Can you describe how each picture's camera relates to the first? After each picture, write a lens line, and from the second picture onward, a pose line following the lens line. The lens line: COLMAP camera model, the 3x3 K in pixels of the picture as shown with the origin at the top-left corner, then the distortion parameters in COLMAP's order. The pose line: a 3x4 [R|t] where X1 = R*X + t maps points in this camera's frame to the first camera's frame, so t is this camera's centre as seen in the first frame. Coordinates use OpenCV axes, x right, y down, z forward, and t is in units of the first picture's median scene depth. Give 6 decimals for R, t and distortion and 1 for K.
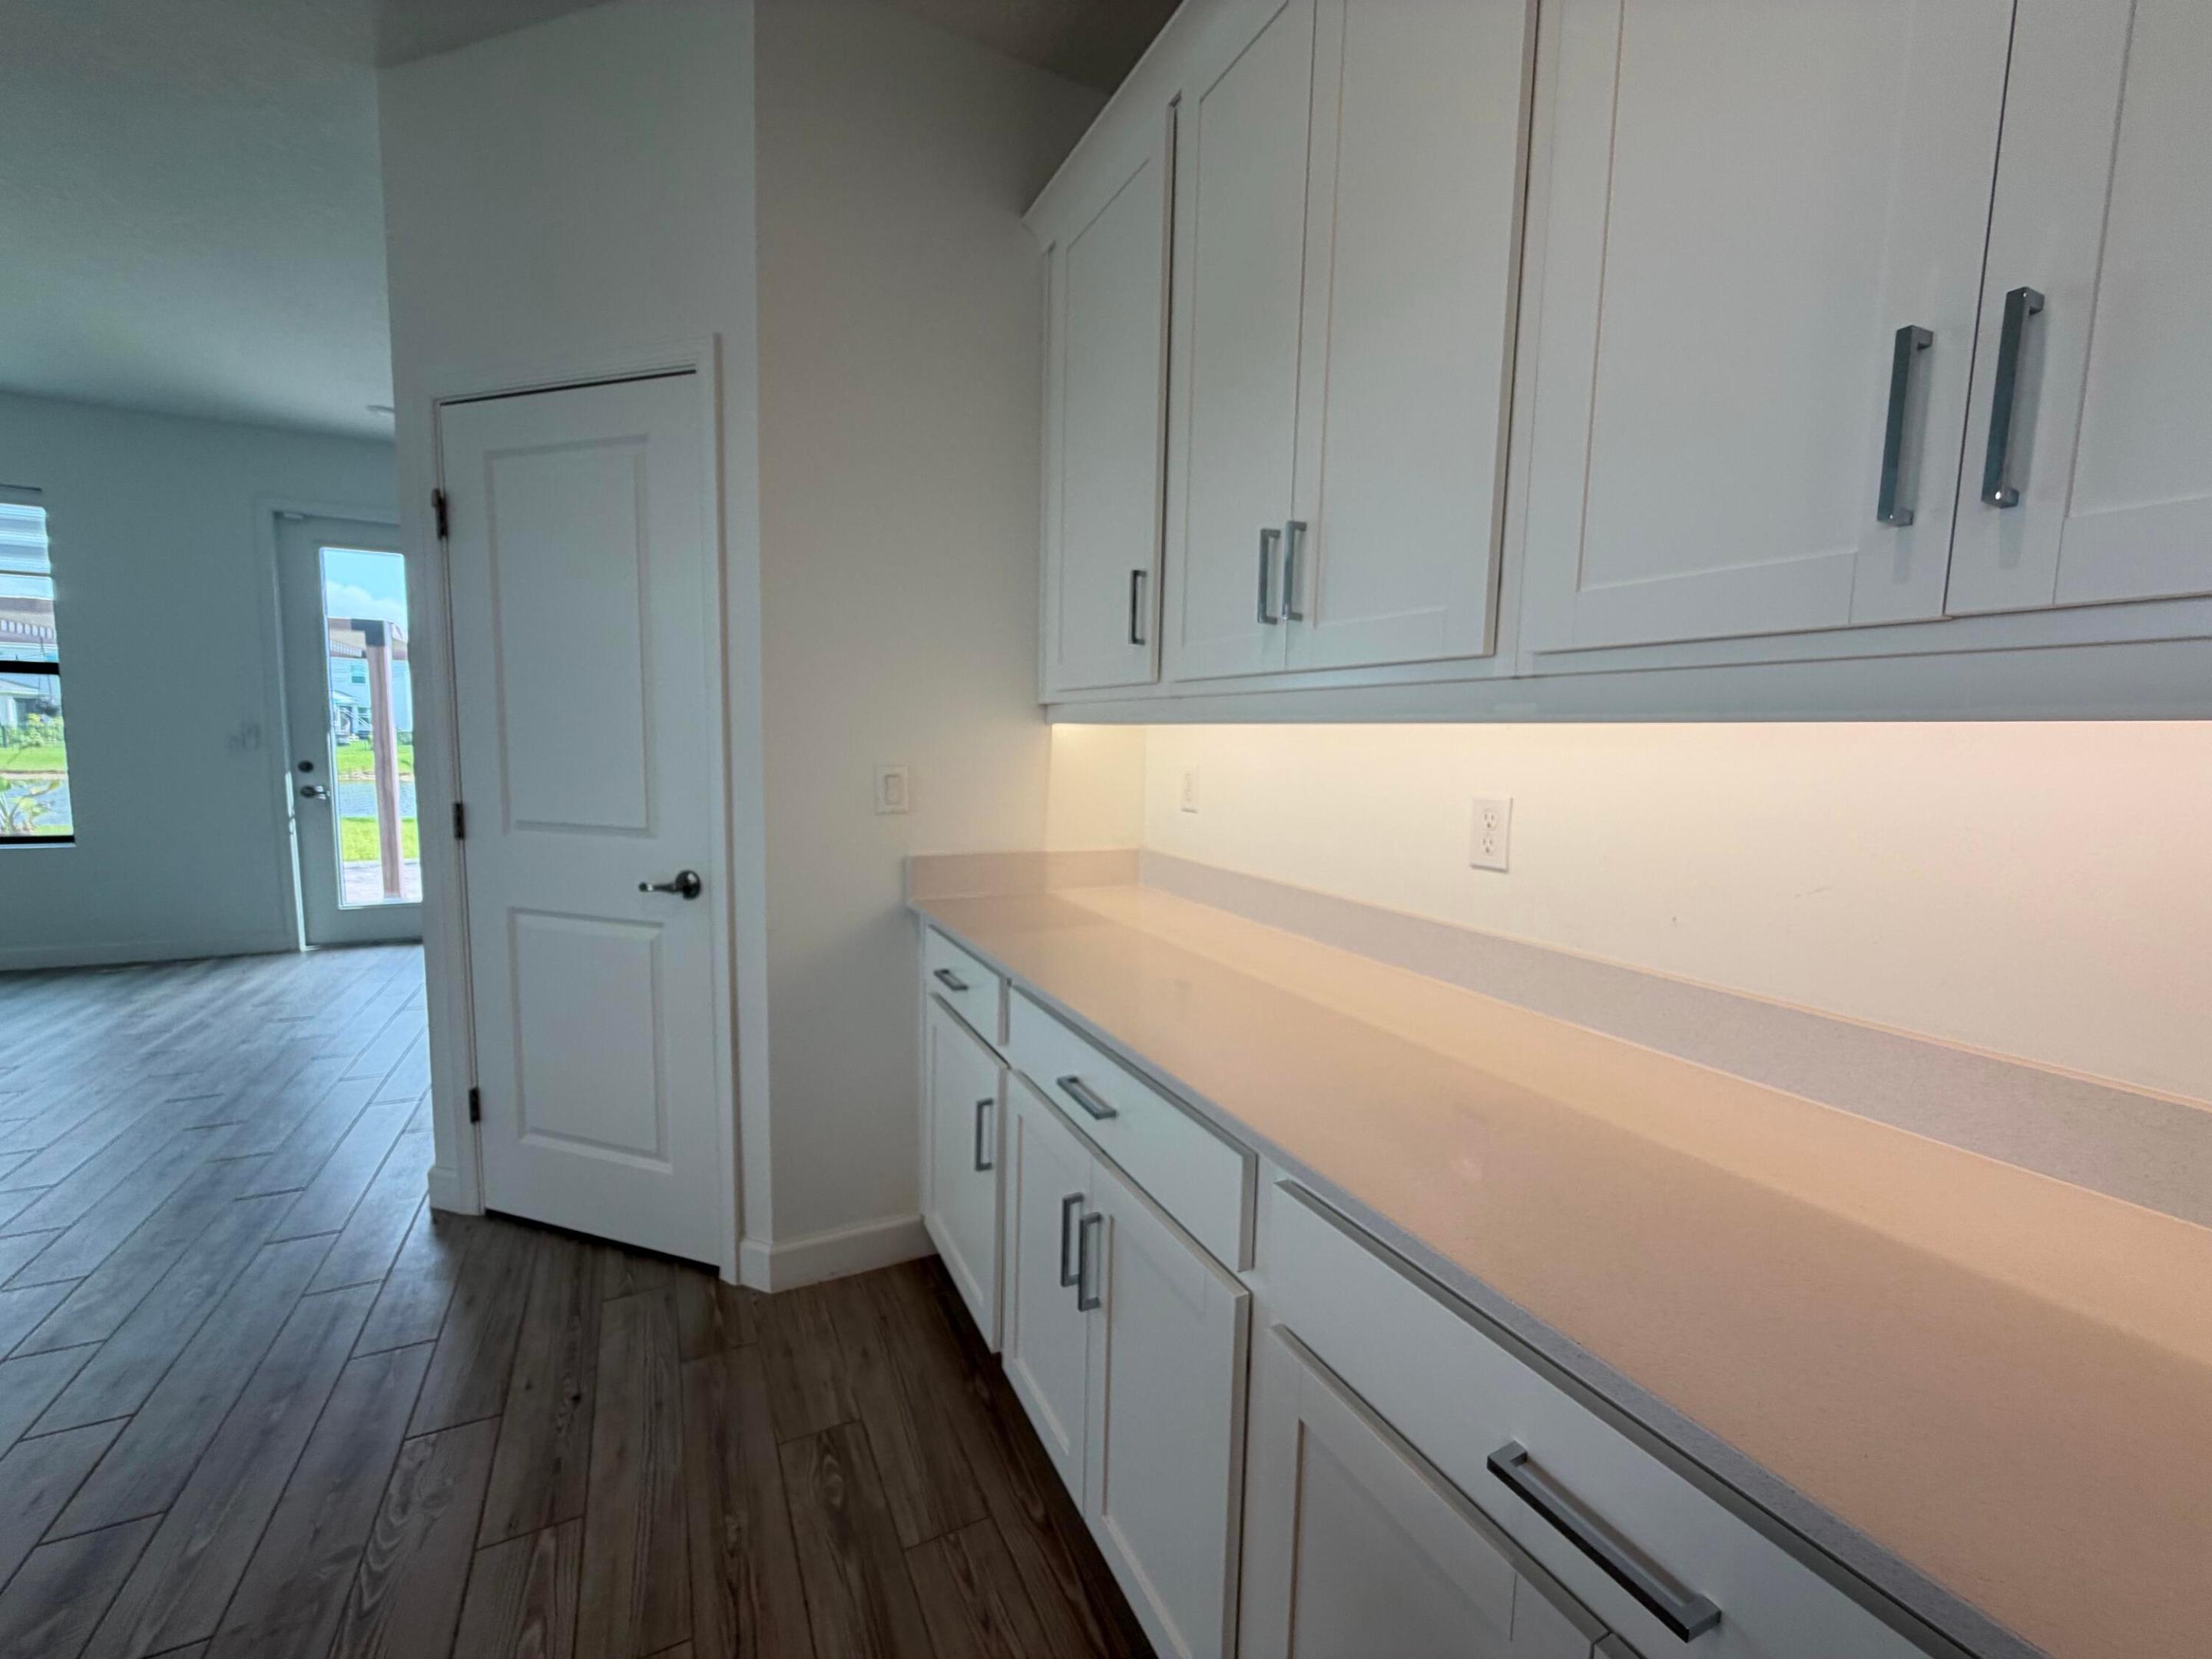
lens RADIAL K [[881.0, 0, 1100.4], [0, 881.0, 831.7], [0, 0, 1]] dist [0.000239, -0.000130]
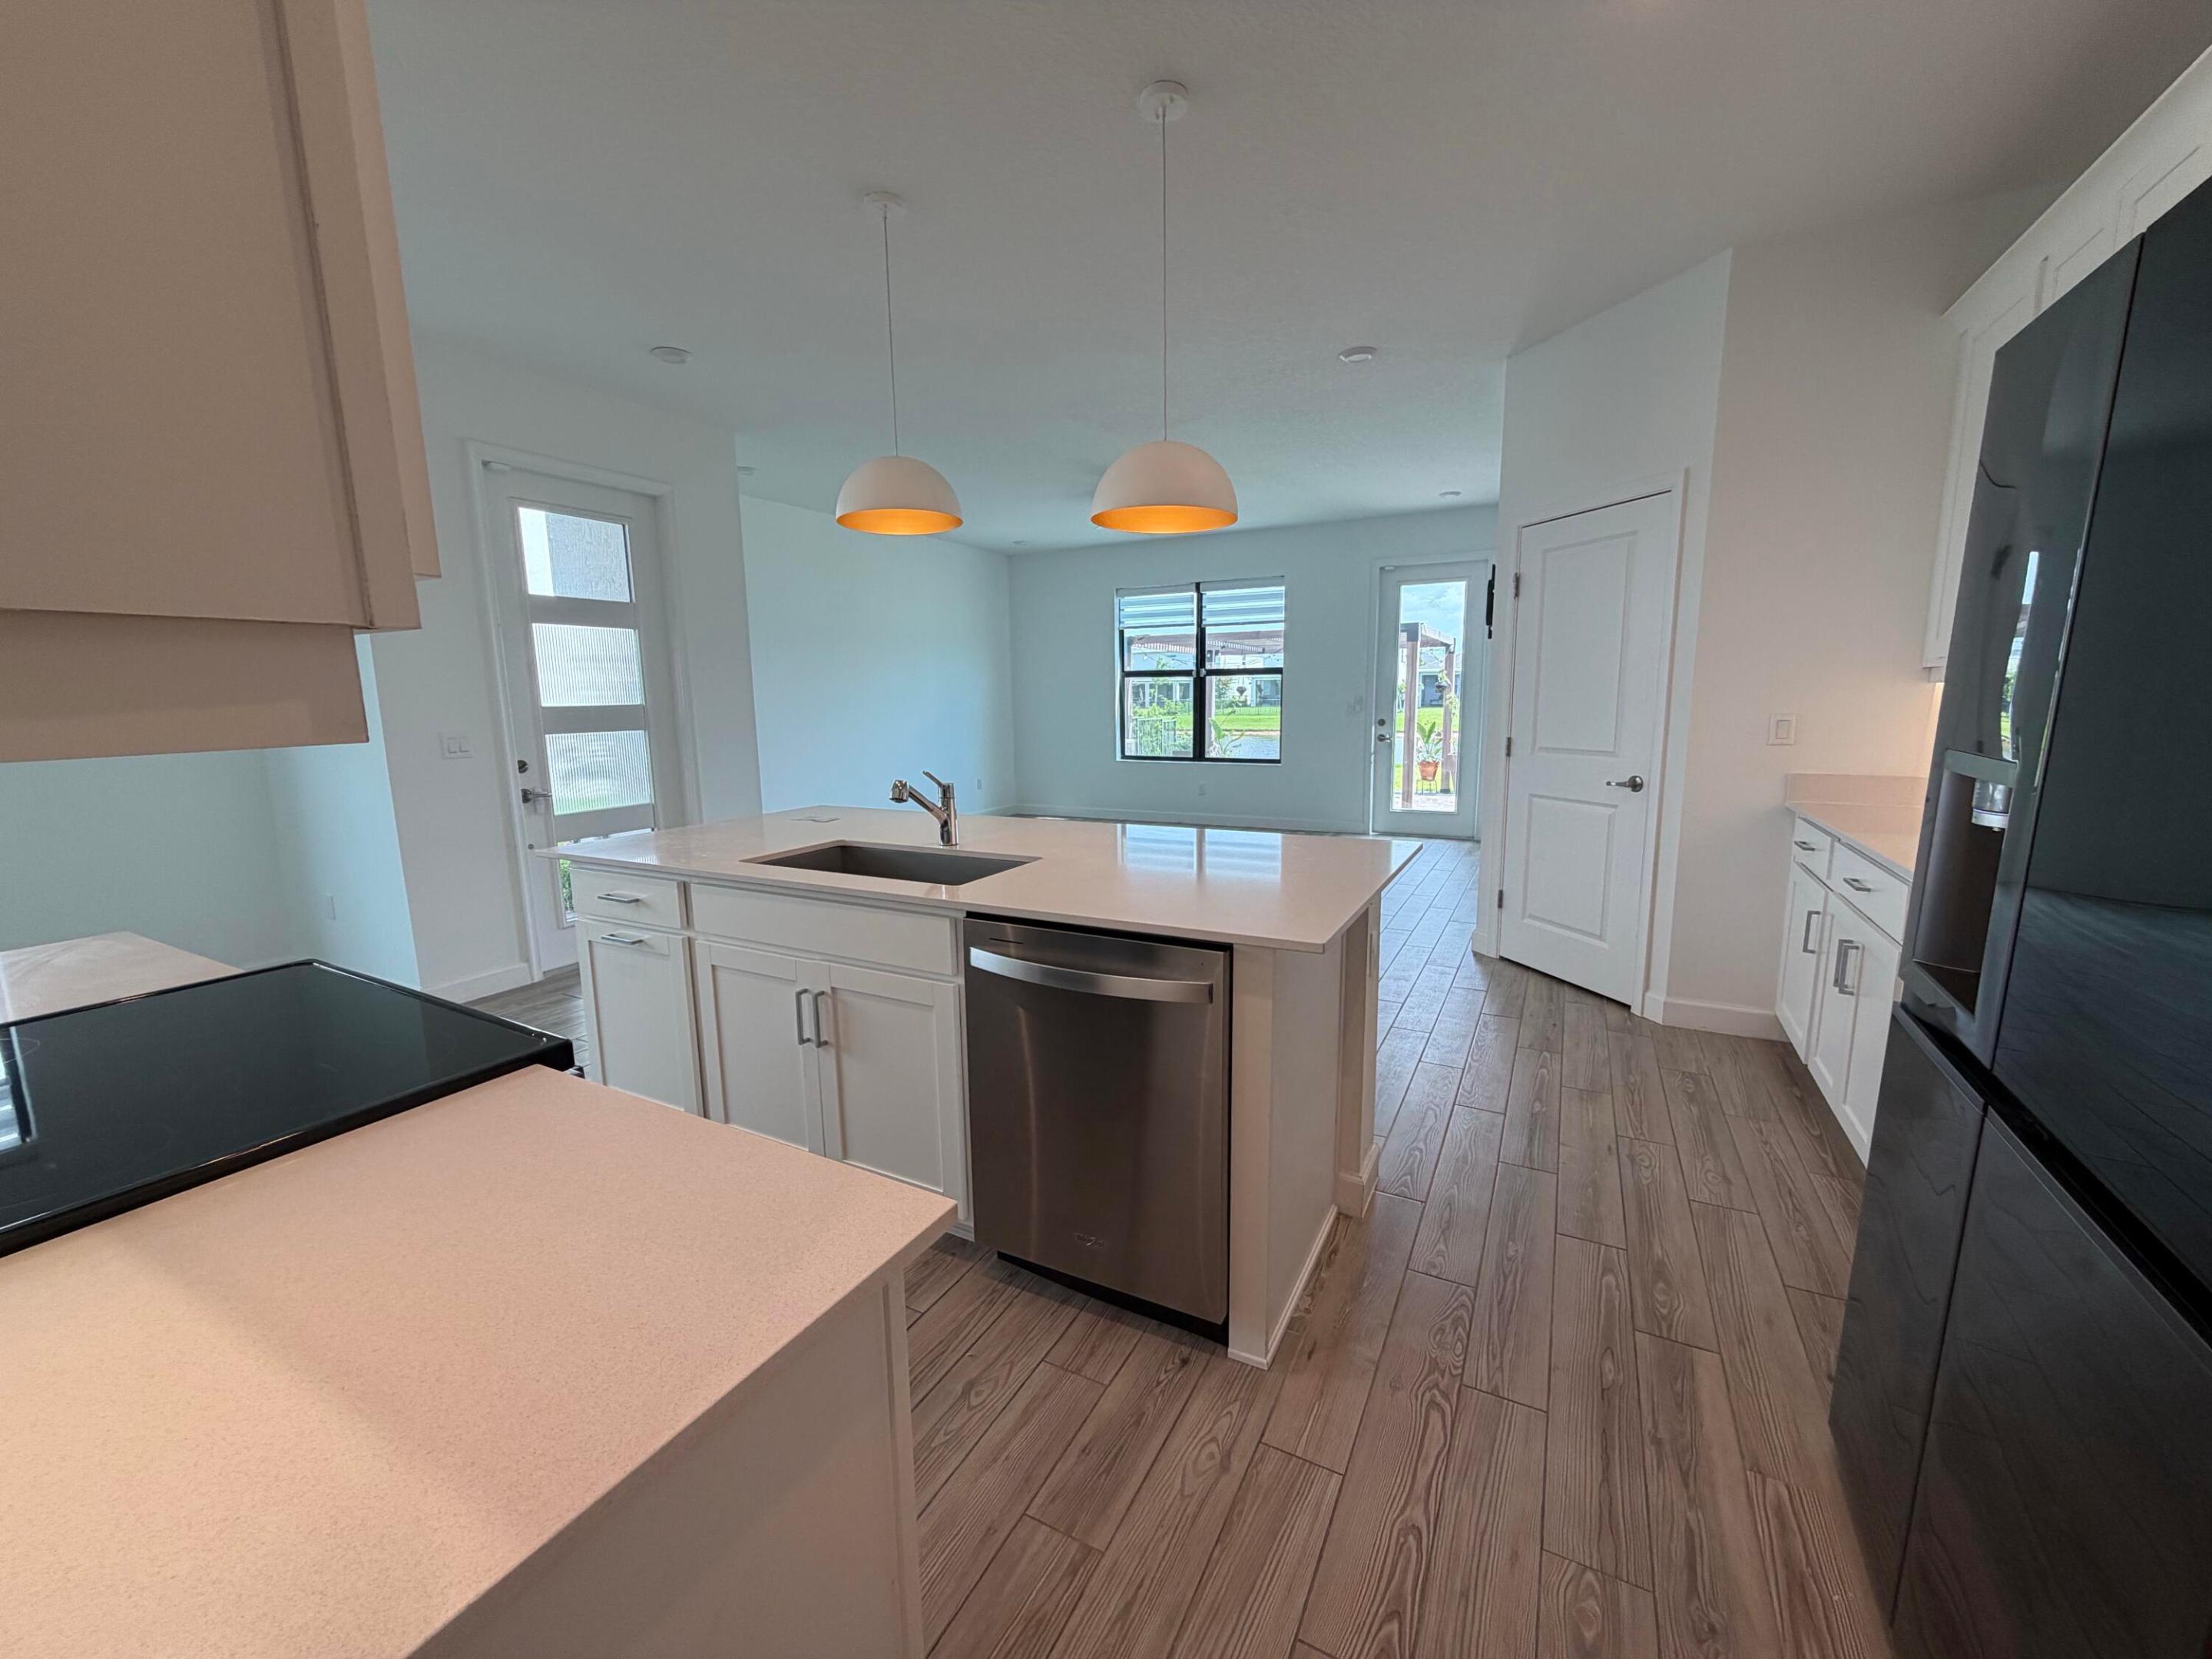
lens RADIAL K [[881.0, 0, 1096.3], [0, 881.0, 832.1], [0, 0, 1]] dist [0.000239, -0.000130]
pose [[0.568937, 0.095232, -0.816849, 0.344520], [-0.056663, 0.995451, 0.076588, 0.077815], [0.820427, 0.002711, 0.571745, -0.837083]]
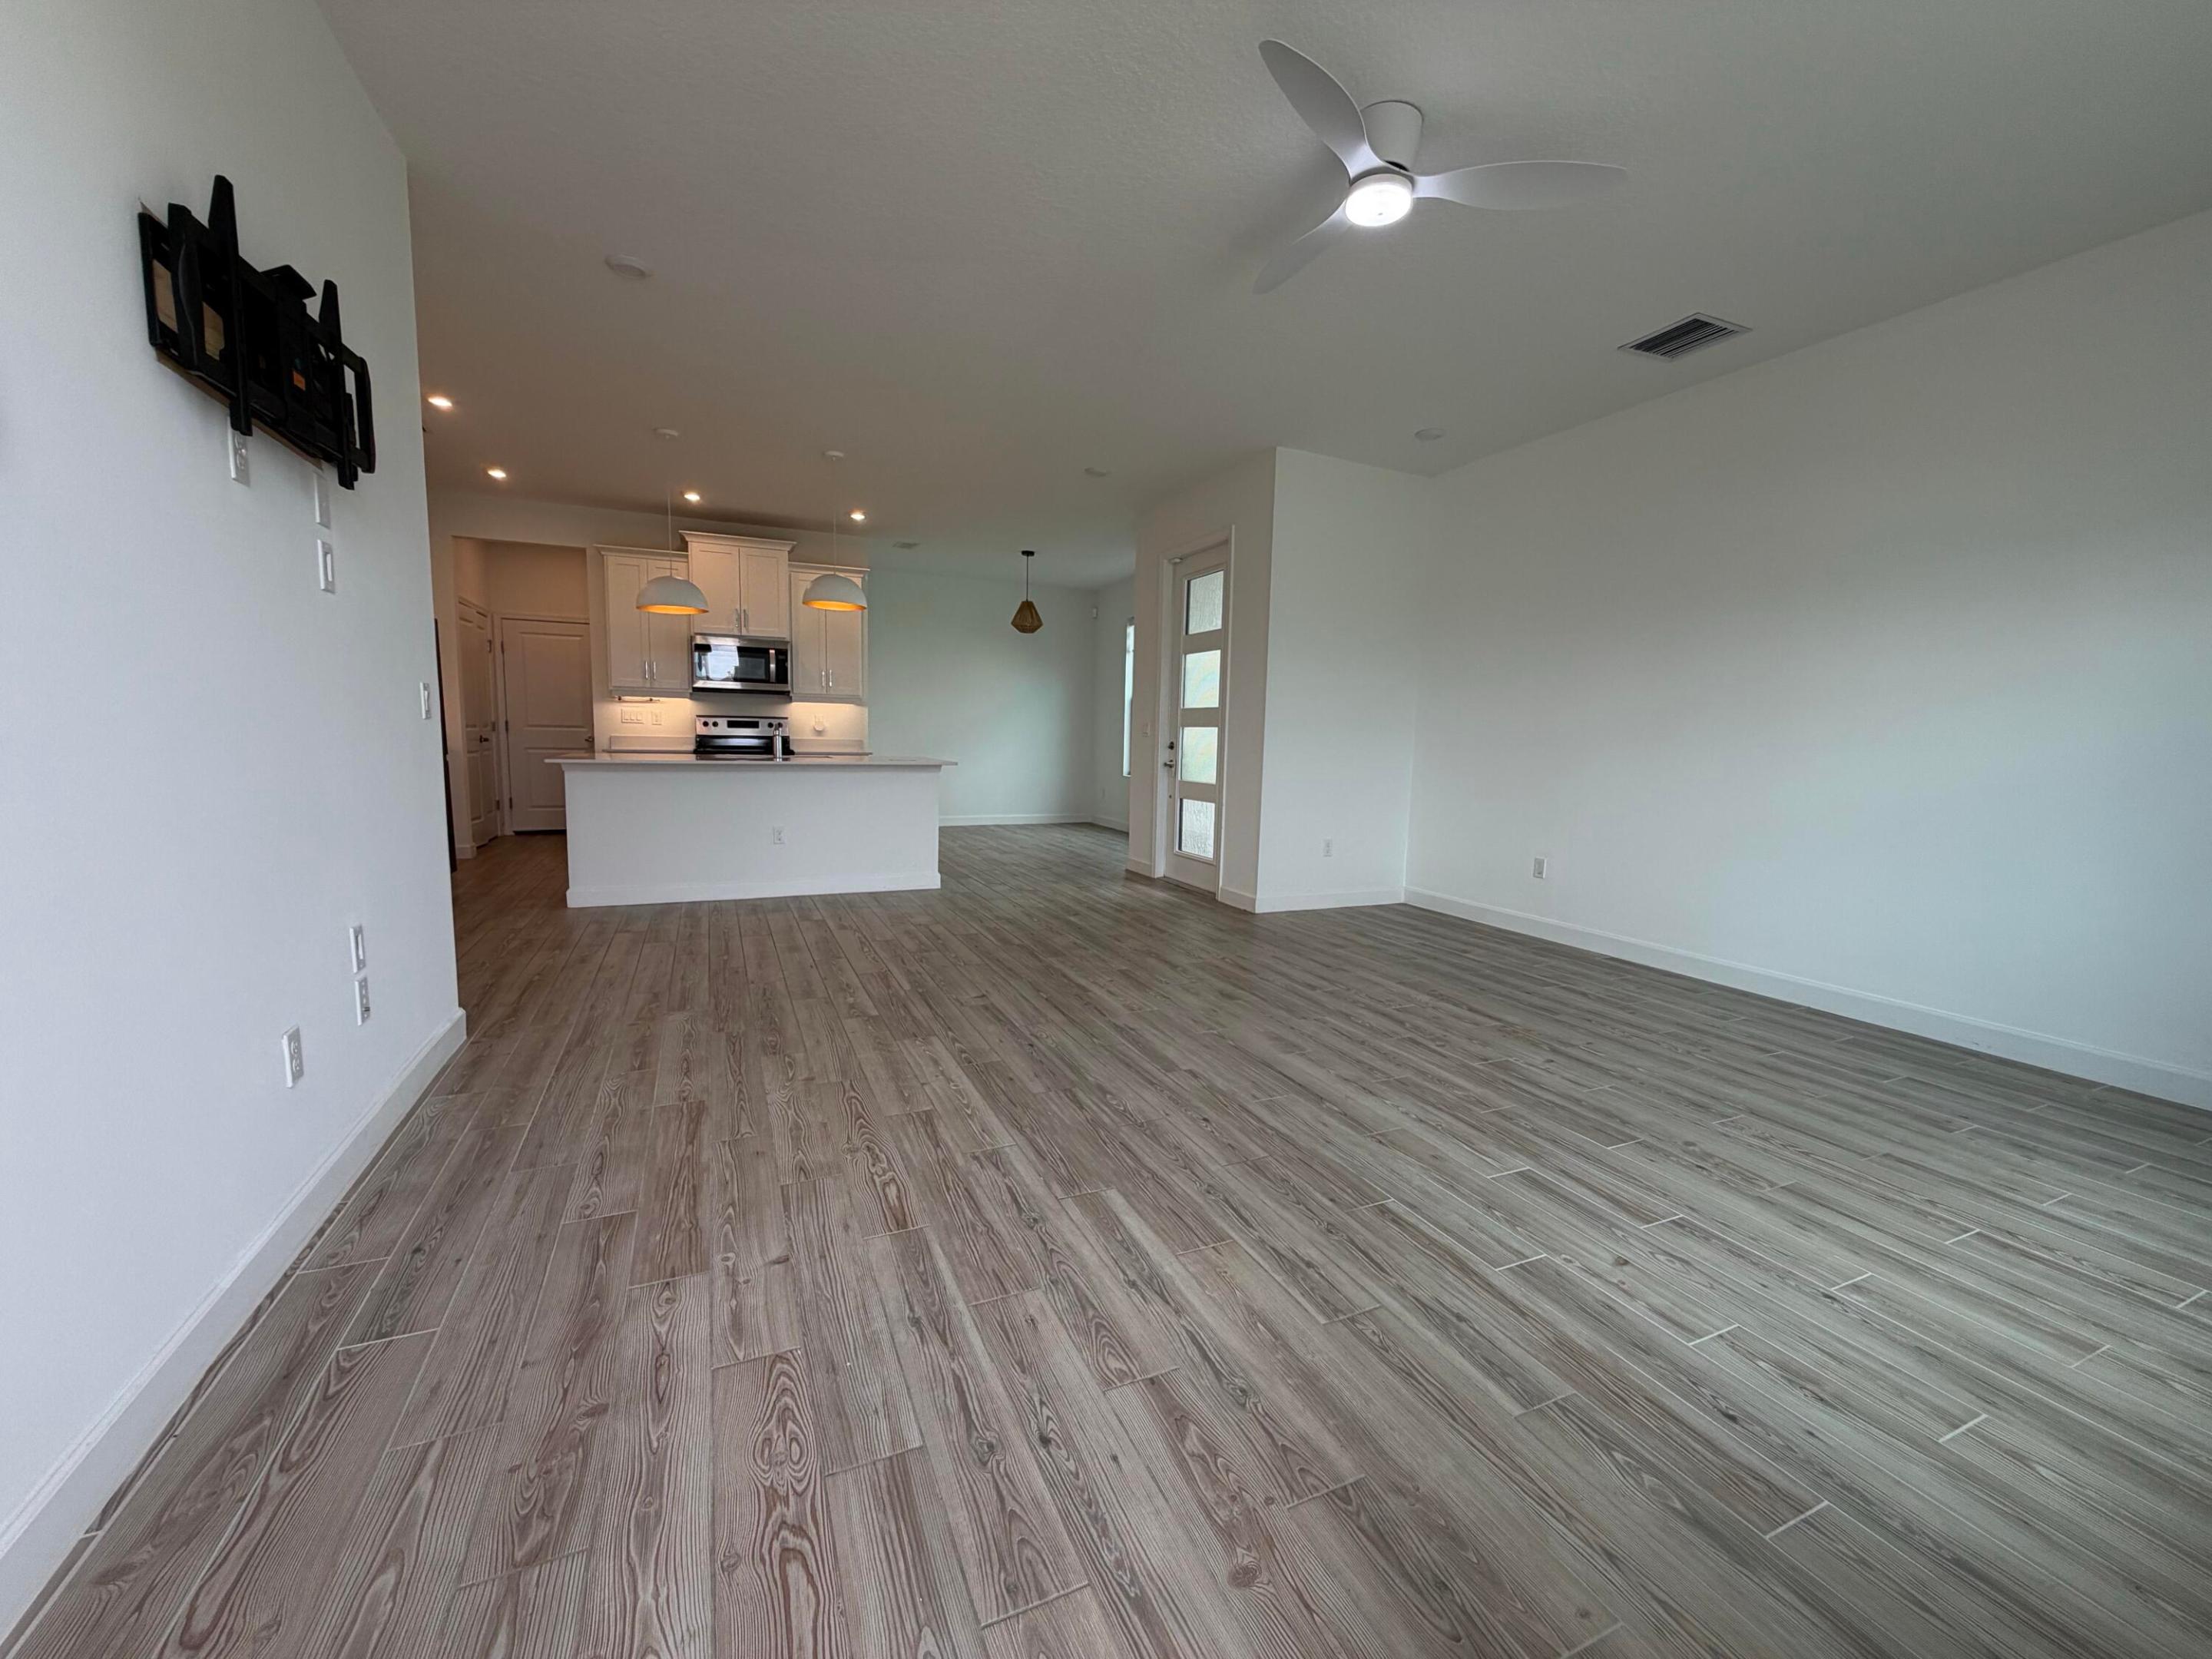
lens RADIAL K [[881.0, 0, 1103.1], [0, 881.0, 834.0], [0, 0, 1]] dist [0.000239, -0.000130]
pose [[-0.997647, -0.051238, 0.045559, -1.891405], [-0.040108, 0.975055, 0.218312, -0.209467], [-0.055609, 0.215971, -0.974815, 2.331822]]
